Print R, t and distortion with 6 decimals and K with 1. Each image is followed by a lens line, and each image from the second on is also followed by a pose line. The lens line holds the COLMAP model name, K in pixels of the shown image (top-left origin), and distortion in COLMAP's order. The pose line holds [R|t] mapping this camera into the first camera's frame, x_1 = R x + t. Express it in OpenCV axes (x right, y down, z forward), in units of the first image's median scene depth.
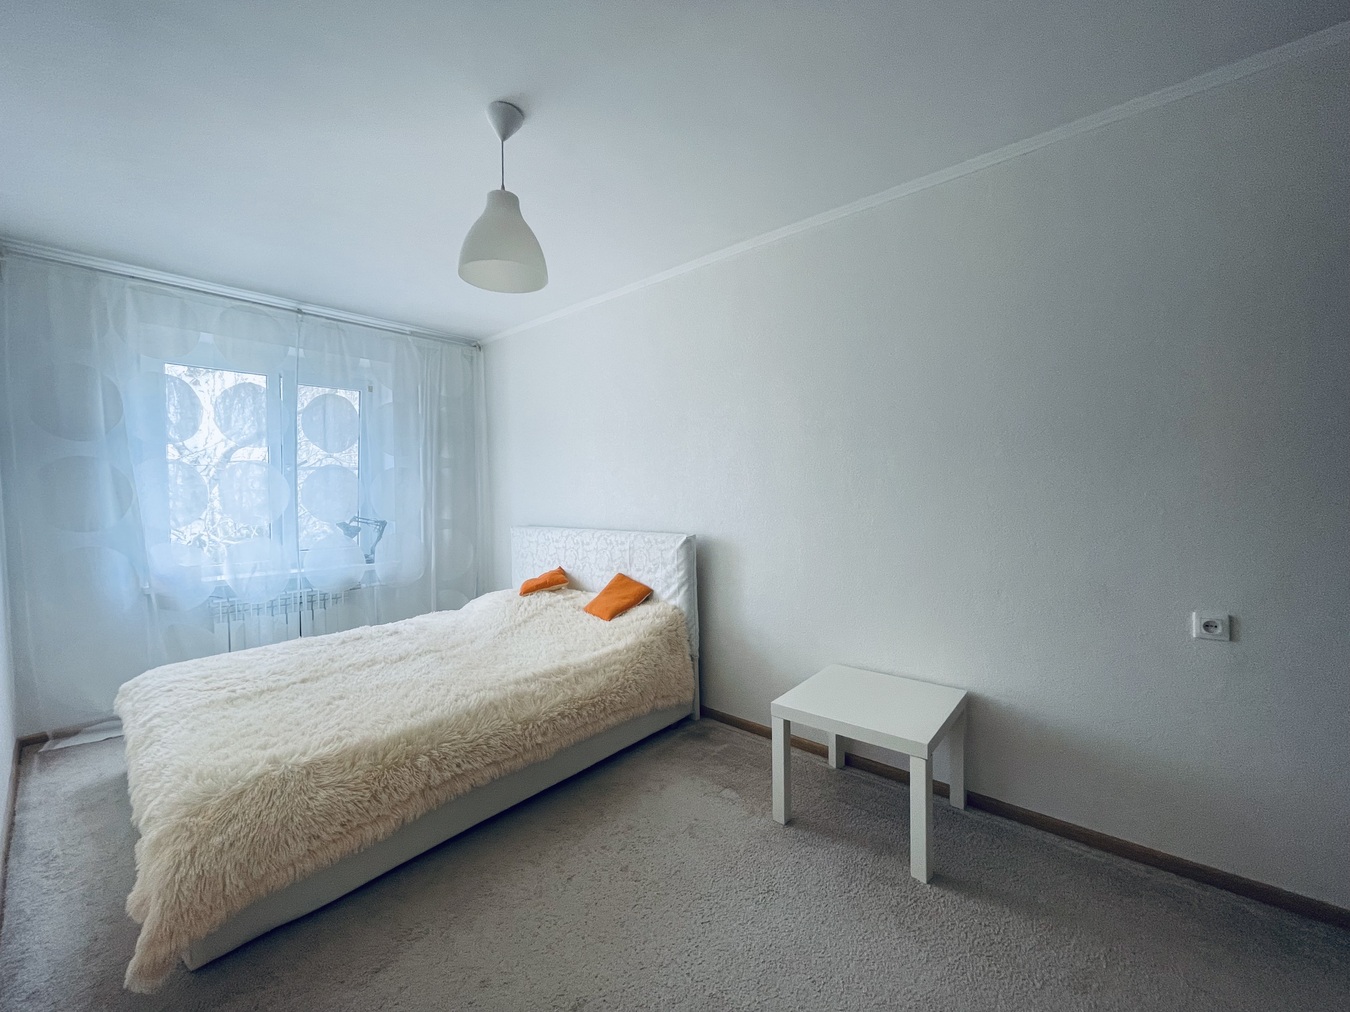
lens RADIAL K [[541.5, 0, 677.8], [0, 541.5, 501.2], [0, 0, 1]] dist [0.000189, -0.001257]
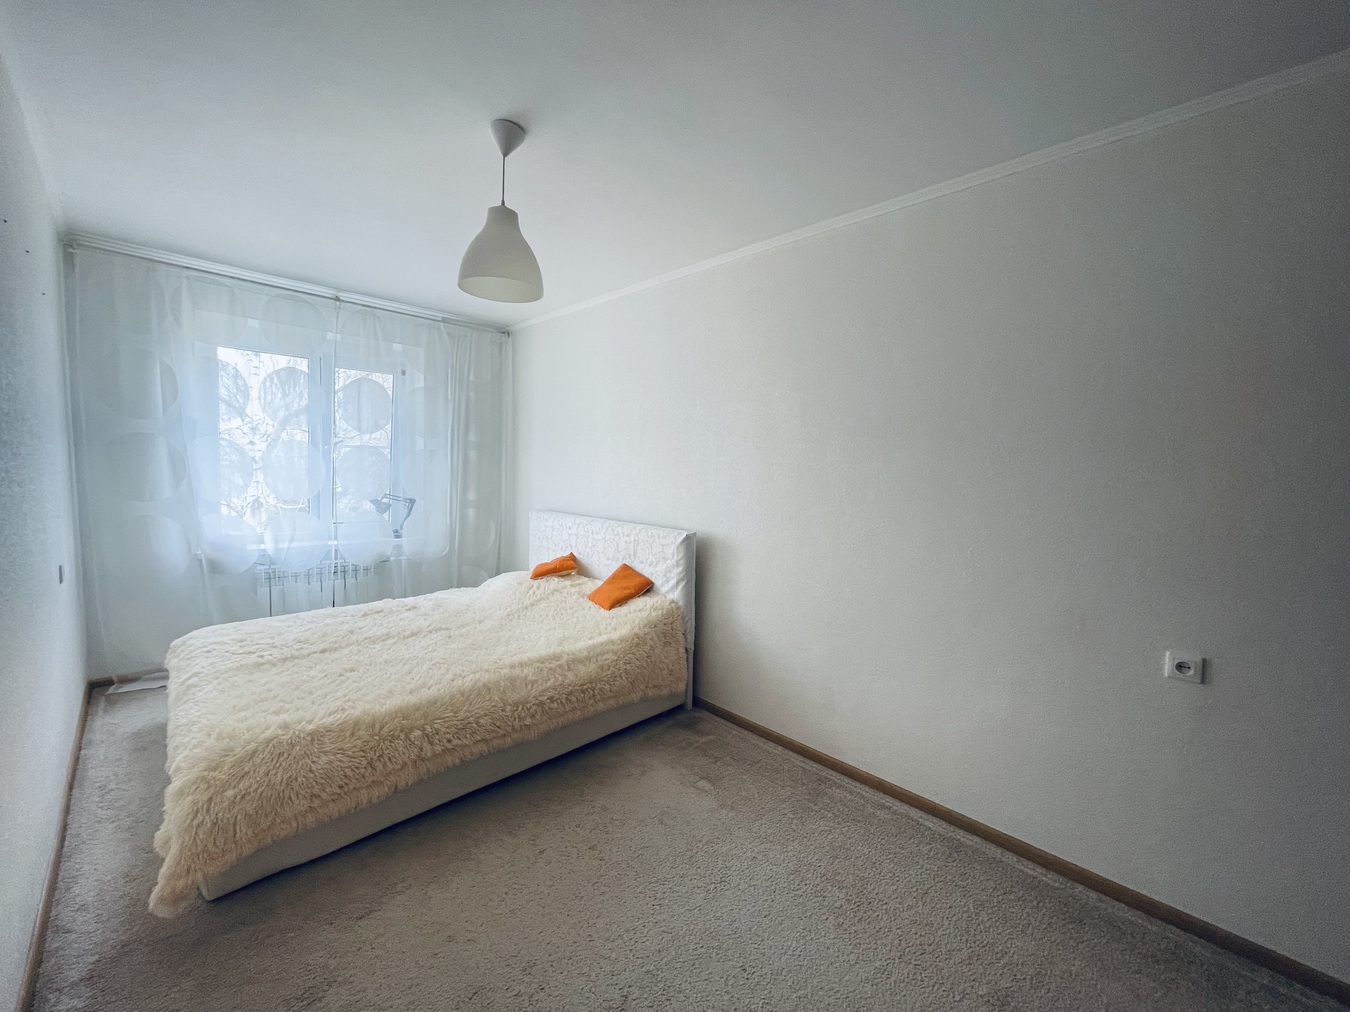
lens RADIAL K [[541.5, 0, 677.5], [0, 541.5, 501.2], [0, 0, 1]] dist [0.000189, -0.001257]
pose [[0.996106, 0.048625, -0.073542, 0.075328], [-0.045425, 0.997973, 0.044569, -0.043613], [0.075560, -0.041055, 0.996296, -0.023870]]
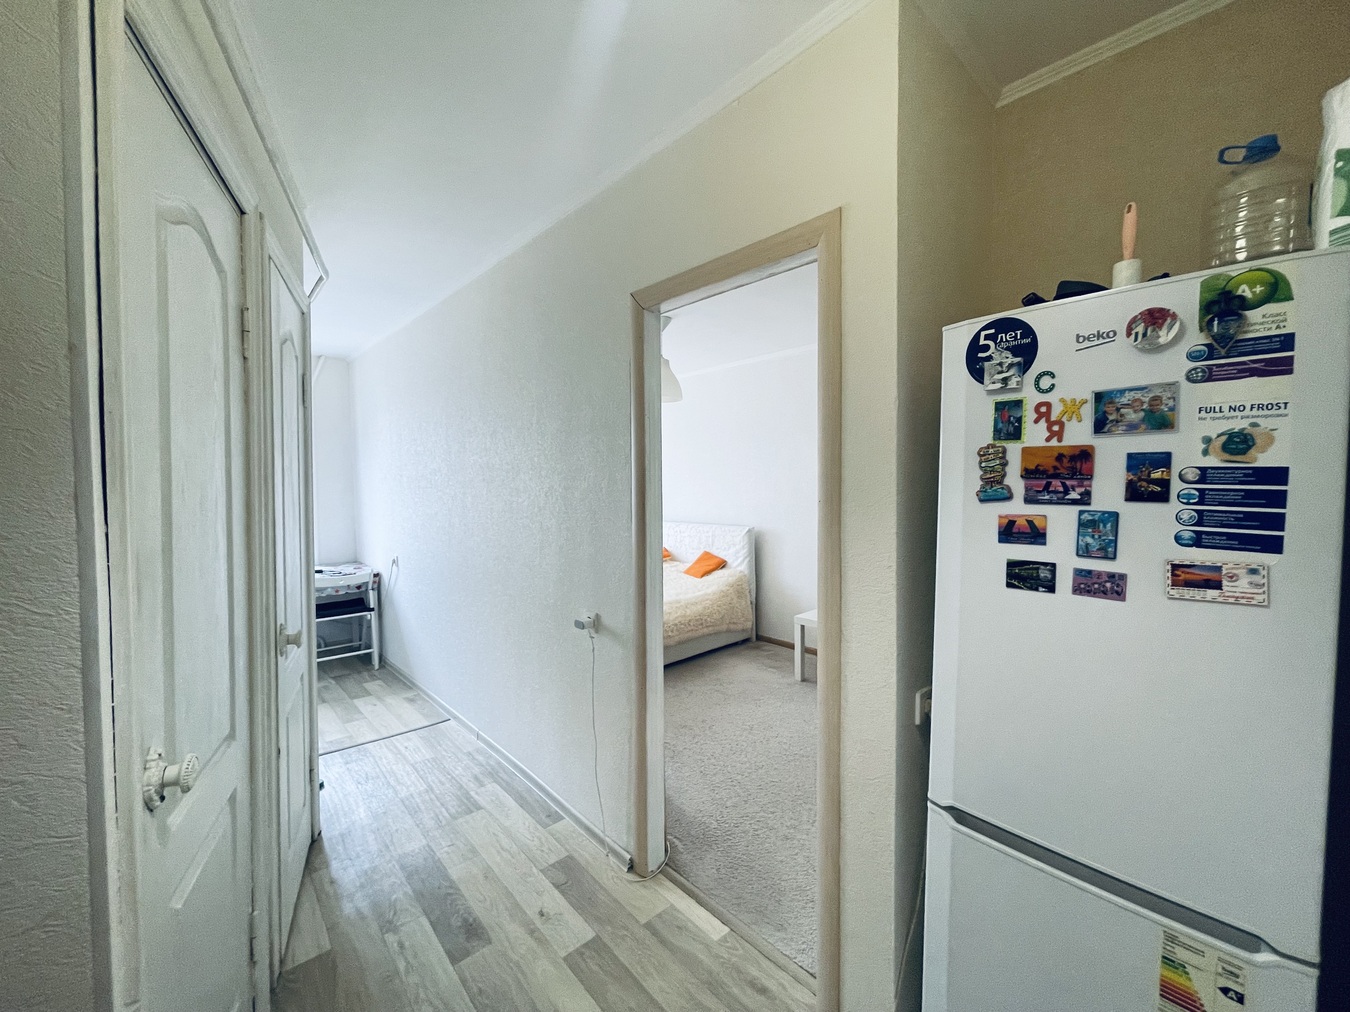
lens RADIAL K [[541.5, 0, 677.6], [0, 541.5, 504.9], [0, 0, 1]] dist [0.000189, -0.001257]
pose [[0.994423, 0.010900, -0.104902, -0.027496], [-0.009197, 0.999818, 0.016705, -0.030180], [0.105065, -0.015647, 0.994342, -0.664064]]
